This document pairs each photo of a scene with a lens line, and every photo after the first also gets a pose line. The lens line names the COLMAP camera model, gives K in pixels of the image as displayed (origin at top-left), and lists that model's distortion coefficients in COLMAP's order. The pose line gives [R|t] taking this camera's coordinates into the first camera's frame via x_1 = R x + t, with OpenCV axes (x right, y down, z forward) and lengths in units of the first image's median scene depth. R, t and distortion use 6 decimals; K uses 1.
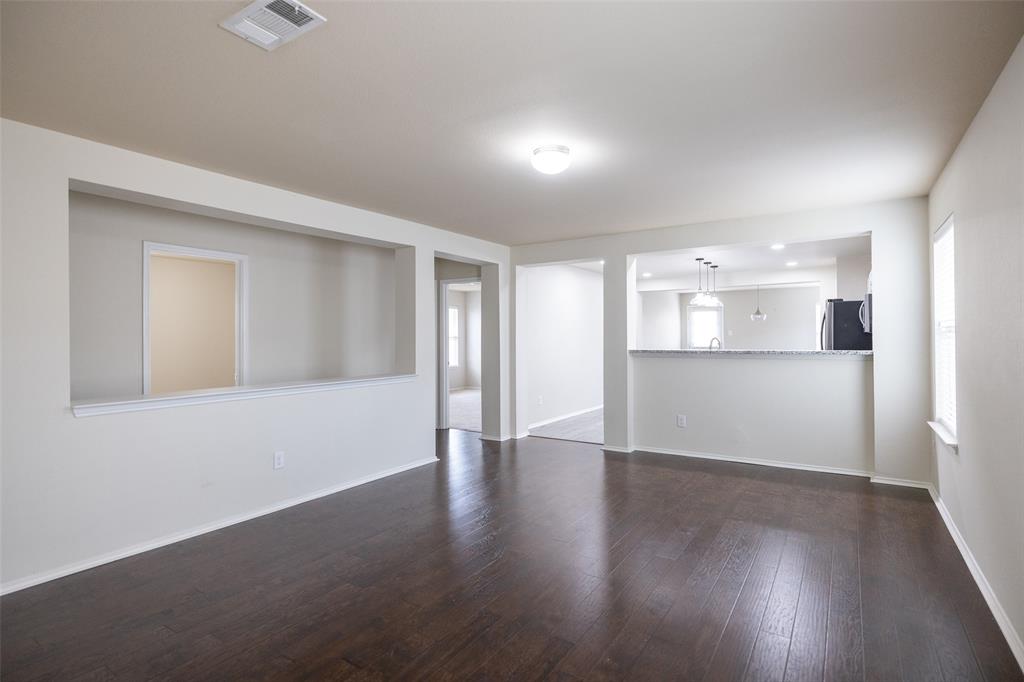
lens RADIAL K [[514.7, 0, 511.0], [0, 514.7, 327.3], [0, 0, 1]] dist [-0.000609, -0.000192]
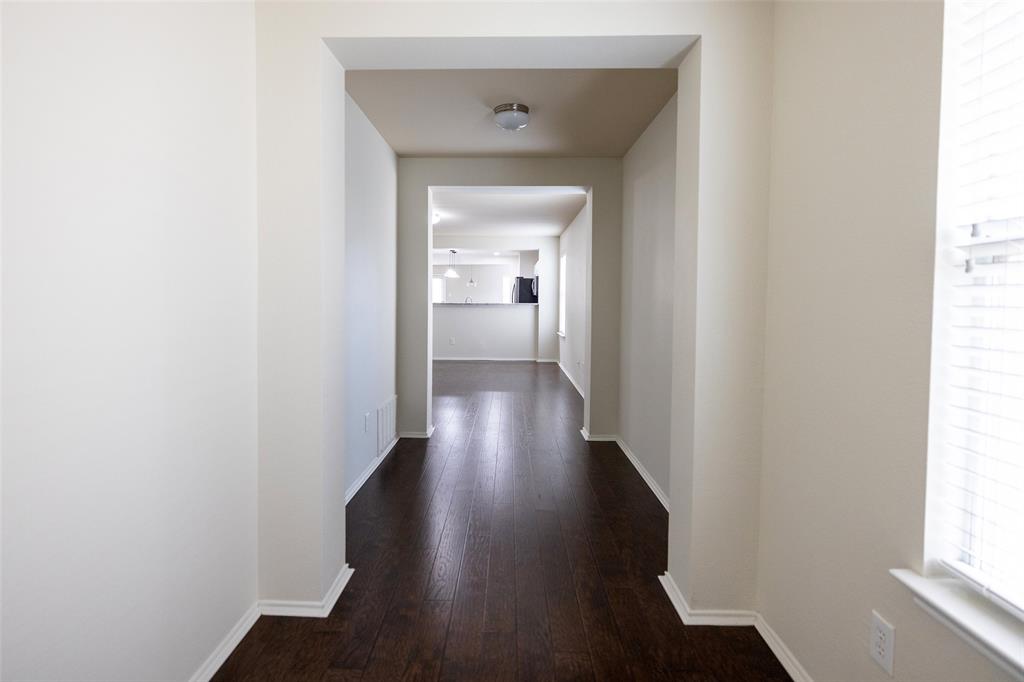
lens RADIAL K [[504.6, 0, 509.8], [0, 504.6, 336.3], [0, 0, 1]] dist [0.002727, 0.000548]
pose [[0.837196, -0.037237, 0.545635, -0.565901], [-0.013551, 0.995961, 0.088762, -0.002832], [-0.546736, -0.081705, 0.833309, -0.721437]]
